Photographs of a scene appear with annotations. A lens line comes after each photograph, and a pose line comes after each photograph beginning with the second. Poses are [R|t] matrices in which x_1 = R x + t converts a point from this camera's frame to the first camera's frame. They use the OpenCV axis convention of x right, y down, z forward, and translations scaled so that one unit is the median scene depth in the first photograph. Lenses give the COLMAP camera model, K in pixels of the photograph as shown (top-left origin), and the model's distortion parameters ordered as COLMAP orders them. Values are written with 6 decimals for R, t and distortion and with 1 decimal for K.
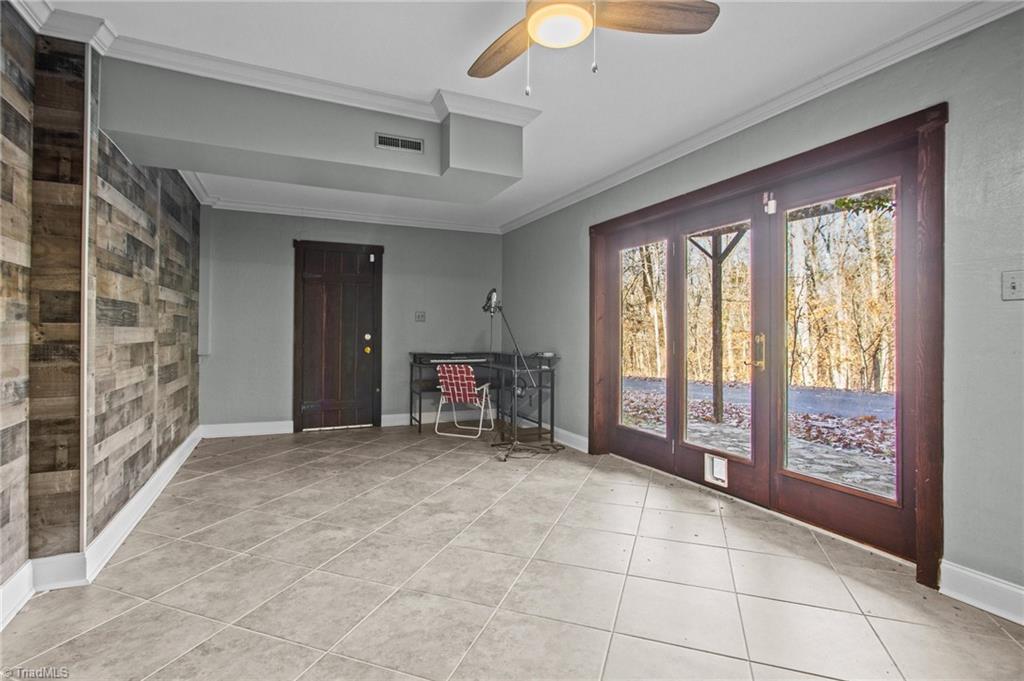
lens RADIAL K [[488.3, 0, 498.8], [0, 488.3, 321.8], [0, 0, 1]] dist [-0.001518, 0.001032]
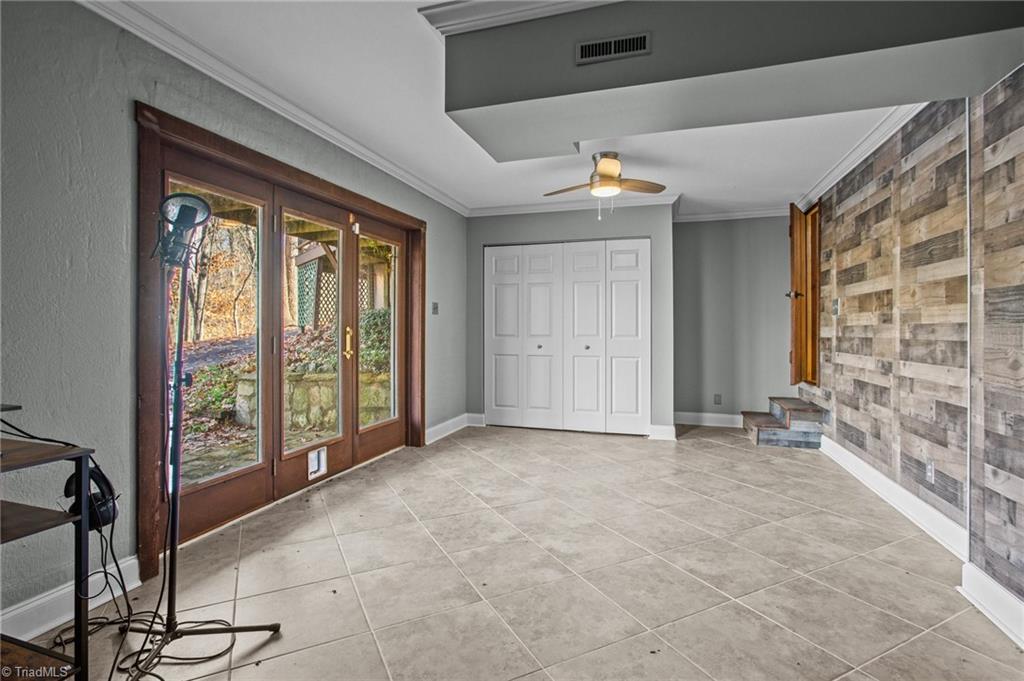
lens RADIAL K [[488.3, 0, 509.6], [0, 488.3, 339.3], [0, 0, 1]] dist [-0.001518, 0.001032]
pose [[-0.744729, -0.018937, 0.667098, -0.647453], [-0.018951, 0.999794, 0.007225, 0.039523], [-0.667098, -0.007262, -0.744935, 1.846705]]
